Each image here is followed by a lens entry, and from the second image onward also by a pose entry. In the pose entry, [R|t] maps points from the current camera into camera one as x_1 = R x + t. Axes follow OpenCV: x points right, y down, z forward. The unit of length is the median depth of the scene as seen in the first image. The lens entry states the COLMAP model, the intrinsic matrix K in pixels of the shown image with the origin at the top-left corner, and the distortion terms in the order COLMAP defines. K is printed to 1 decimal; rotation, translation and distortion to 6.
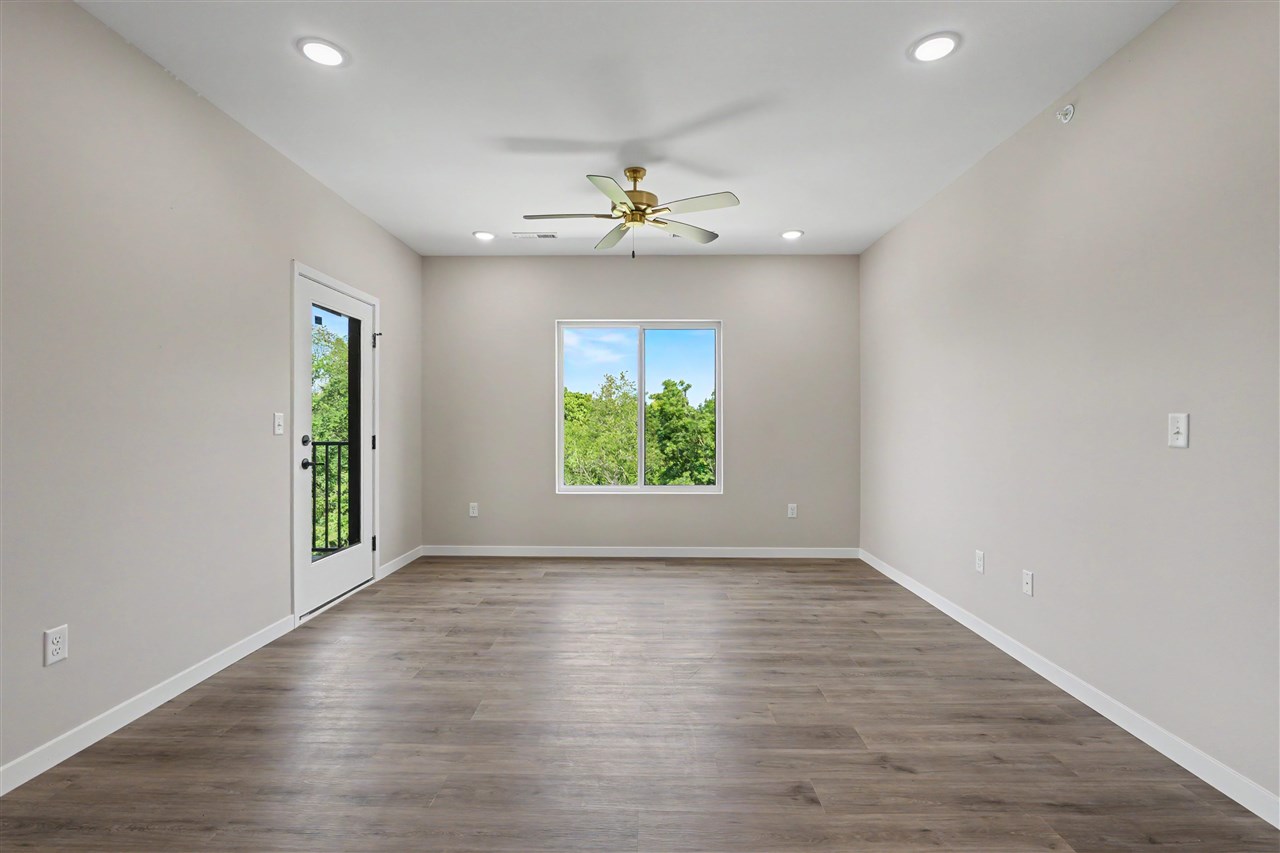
lens RADIAL K [[587.4, 0, 639.6], [0, 587.4, 425.9], [0, 0, 1]] dist [-0.000741, -0.000159]
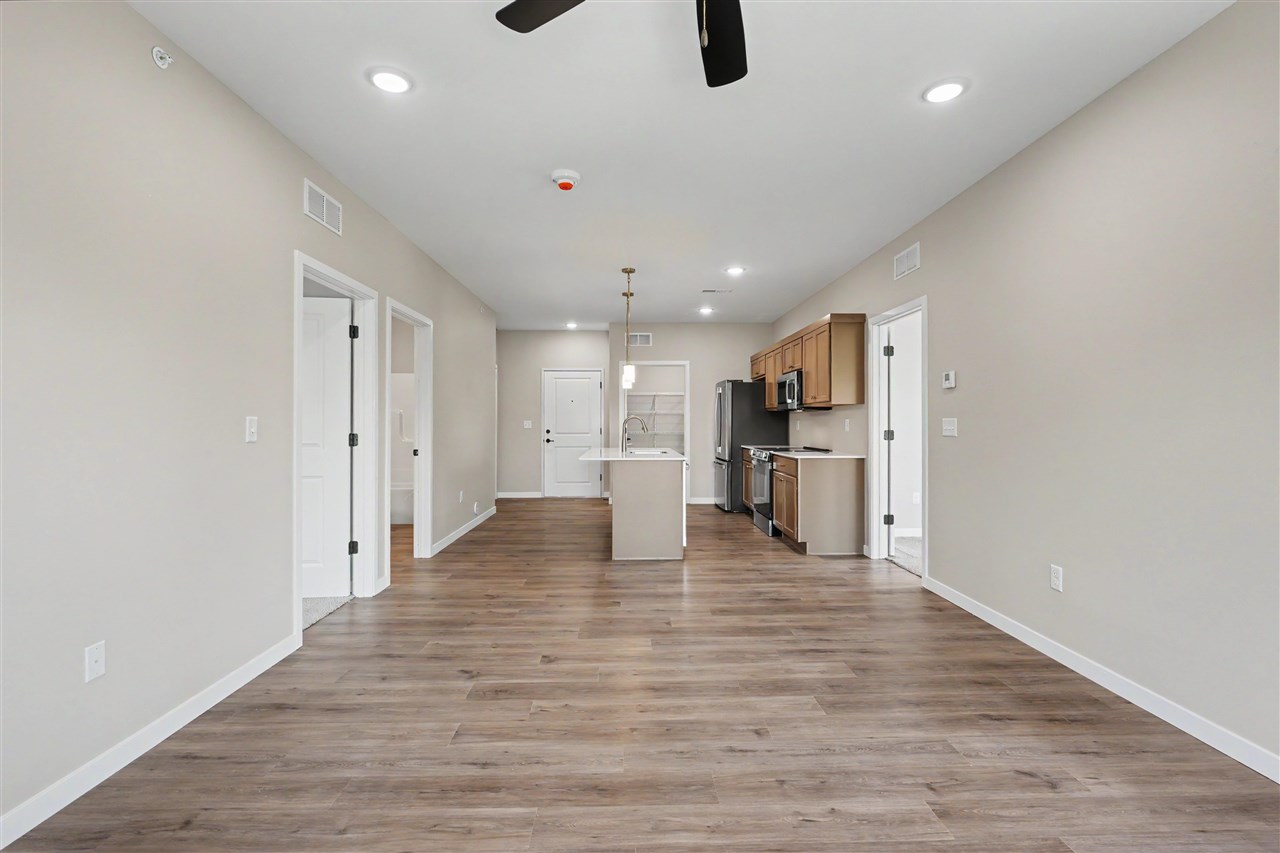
lens RADIAL K [[587.4, 0, 639.7], [0, 587.4, 423.0], [0, 0, 1]] dist [-0.000741, -0.000159]
pose [[-0.999184, 0.000205, -0.040386, 0.077315], [0.000125, 0.999998, 0.001970, -0.009724], [0.040386, 0.001963, -0.999182, 2.058983]]
